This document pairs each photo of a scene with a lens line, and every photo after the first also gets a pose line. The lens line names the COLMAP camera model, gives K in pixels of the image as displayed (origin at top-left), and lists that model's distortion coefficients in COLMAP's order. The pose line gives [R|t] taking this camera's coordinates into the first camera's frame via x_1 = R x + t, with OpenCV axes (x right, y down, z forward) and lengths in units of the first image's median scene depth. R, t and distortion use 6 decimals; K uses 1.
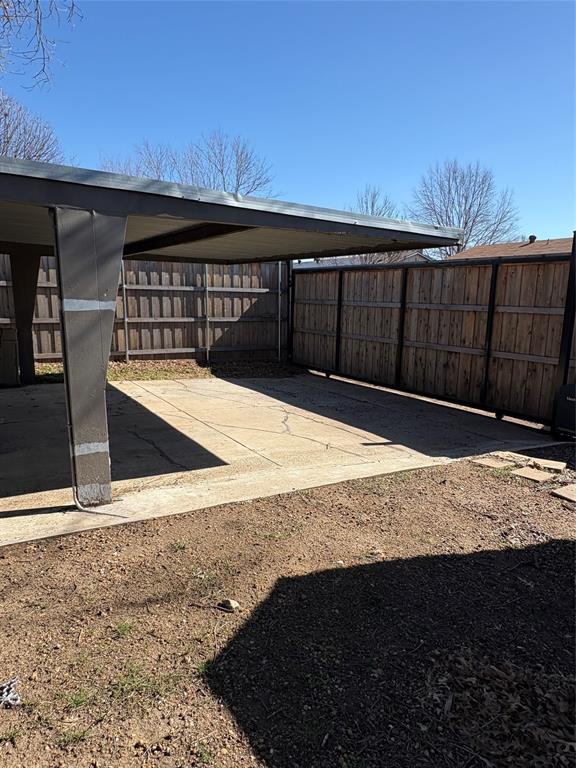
lens RADIAL K [[500.7, 0, 289.9], [0, 500.7, 387.7], [0, 0, 1]] dist [-0.010887, 0.009159]
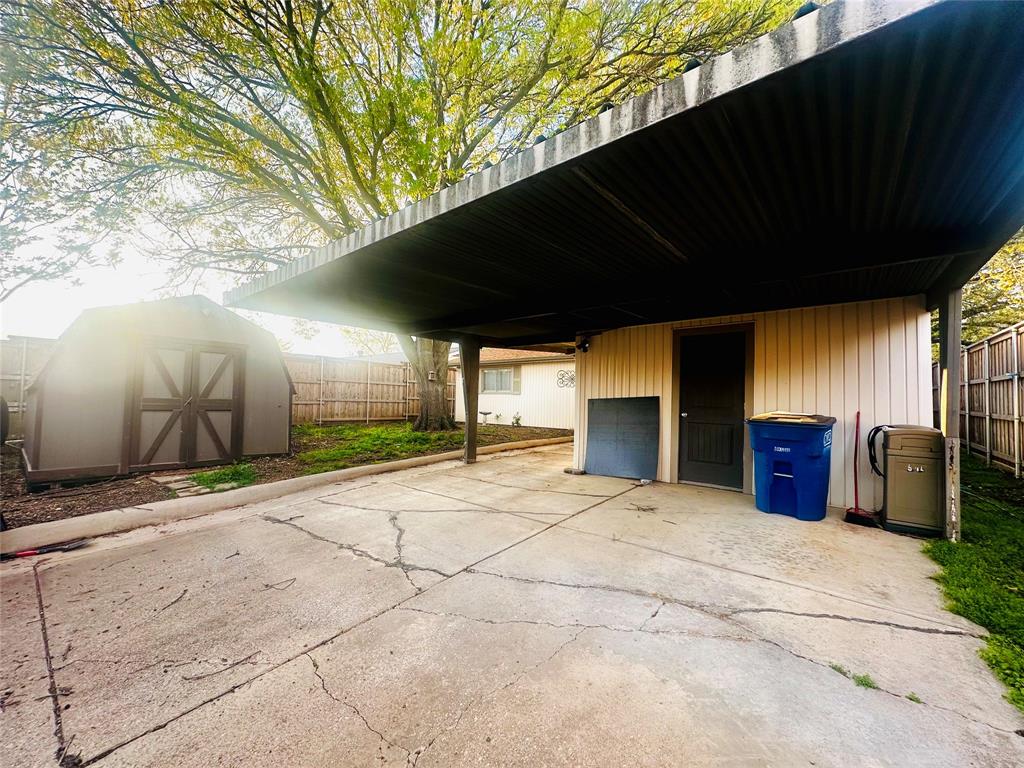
lens RADIAL K [[403.2, 0, 514.4], [0, 403.2, 382.0], [0, 0, 1]] dist [0.001214, 0.000222]
pose [[-0.947271, -0.043687, -0.317443, 0.022938], [-0.089974, 0.987071, 0.132646, -0.193765], [0.307544, 0.154213, -0.938954, 1.292232]]
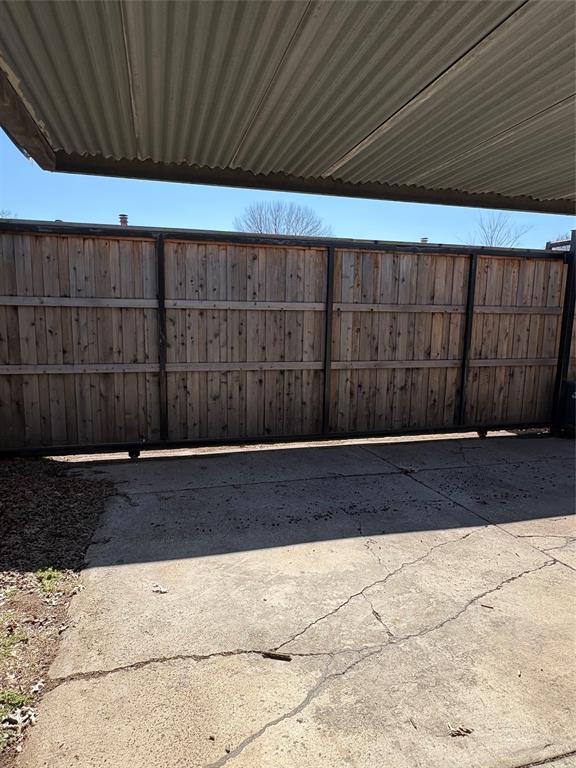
lens RADIAL K [[500.7, 0, 290.6], [0, 500.7, 383.4], [0, 0, 1]] dist [-0.010887, 0.009159]
pose [[0.293521, -0.158621, 0.942701, -0.463141], [0.162502, 0.980064, 0.114311, -0.175291], [-0.942039, 0.119638, 0.313446, 1.003691]]
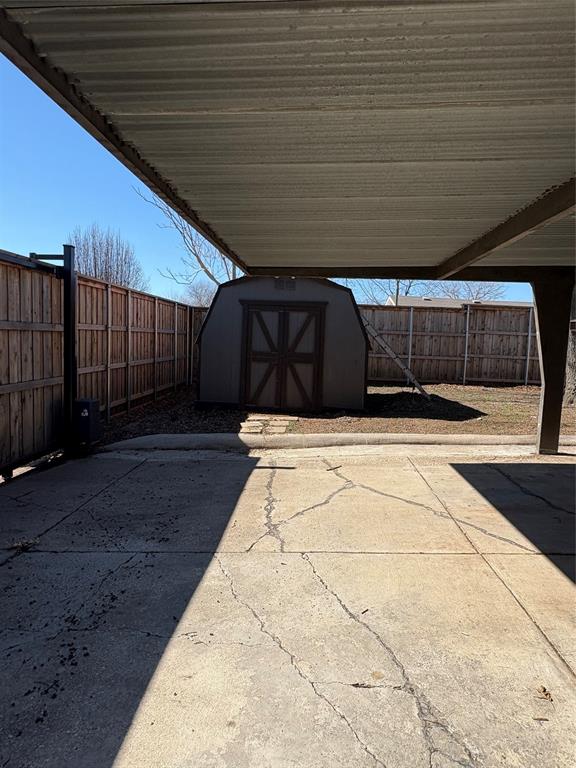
lens RADIAL K [[500.7, 0, 285.0], [0, 500.7, 379.5], [0, 0, 1]] dist [-0.010887, 0.009159]
pose [[-0.811552, -0.087673, 0.577665, -0.284481], [0.065646, 0.968736, 0.239250, -0.211798], [-0.580581, 0.232085, -0.780424, 1.257278]]
